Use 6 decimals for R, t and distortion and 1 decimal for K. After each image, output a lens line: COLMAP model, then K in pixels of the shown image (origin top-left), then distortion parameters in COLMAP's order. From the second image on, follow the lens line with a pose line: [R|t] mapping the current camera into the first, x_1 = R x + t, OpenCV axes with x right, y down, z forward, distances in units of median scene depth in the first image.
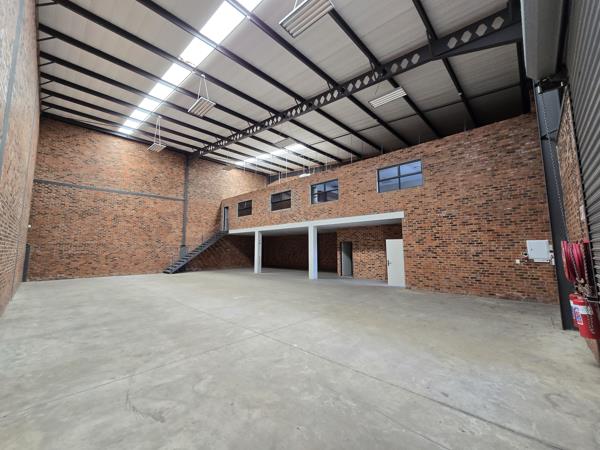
lens RADIAL K [[246.4, 0, 300.3], [0, 246.4, 220.9], [0, 0, 1]] dist [-0.002110, 0.000264]
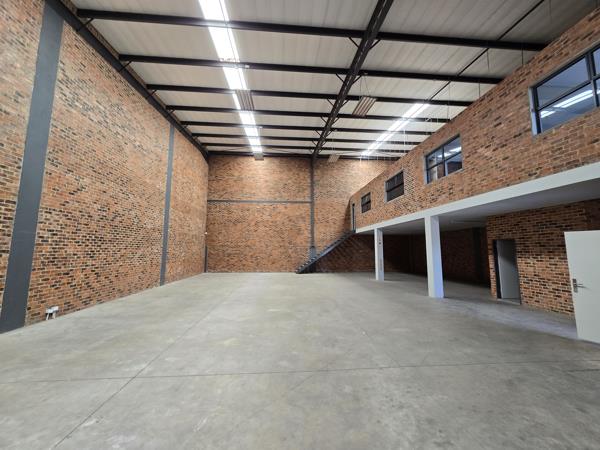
lens RADIAL K [[246.4, 0, 300.3], [0, 246.4, 220.9], [0, 0, 1]] dist [-0.002110, 0.000264]
pose [[0.745525, -0.071643, -0.662616, 0.211325], [0.069819, 0.997131, -0.029257, 0.025959], [0.662811, -0.024451, 0.748388, 0.257269]]
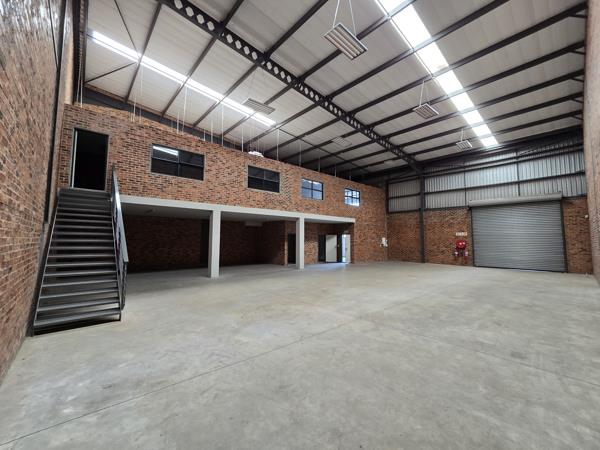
lens RADIAL K [[246.4, 0, 300.3], [0, 246.4, 220.9], [0, 0, 1]] dist [-0.002110, 0.000264]
pose [[0.074719, 0.081650, 0.993856, -0.907297], [-0.119147, 0.990234, -0.072395, 0.101146], [-0.990061, -0.113006, 0.083717, 0.859239]]
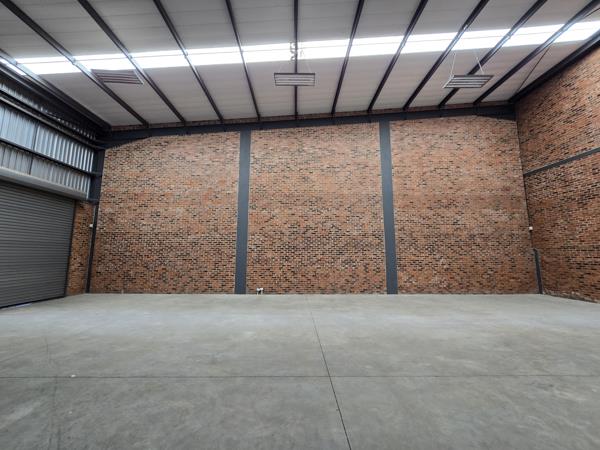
lens RADIAL K [[249.1, 0, 300.3], [0, 249.1, 220.7], [0, 0, 1]] dist [0.001765, 0.000287]
pose [[-0.715360, -0.090470, -0.692874, 0.066688], [0.080880, 0.974197, -0.210708, 0.098624], [0.694059, -0.206771, -0.689585, 0.901115]]
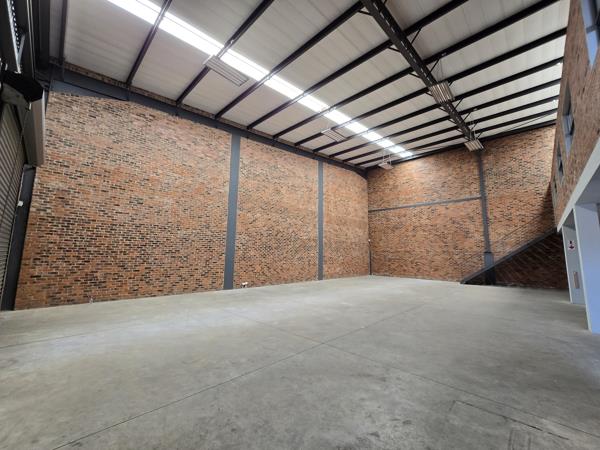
lens RADIAL K [[246.4, 0, 300.3], [0, 246.4, 220.9], [0, 0, 1]] dist [-0.002110, 0.000264]
pose [[-0.010152, -0.127638, -0.991769, 0.443054], [0.098878, 0.986831, -0.128015, 0.050791], [0.995048, -0.099364, 0.002603, 0.480759]]
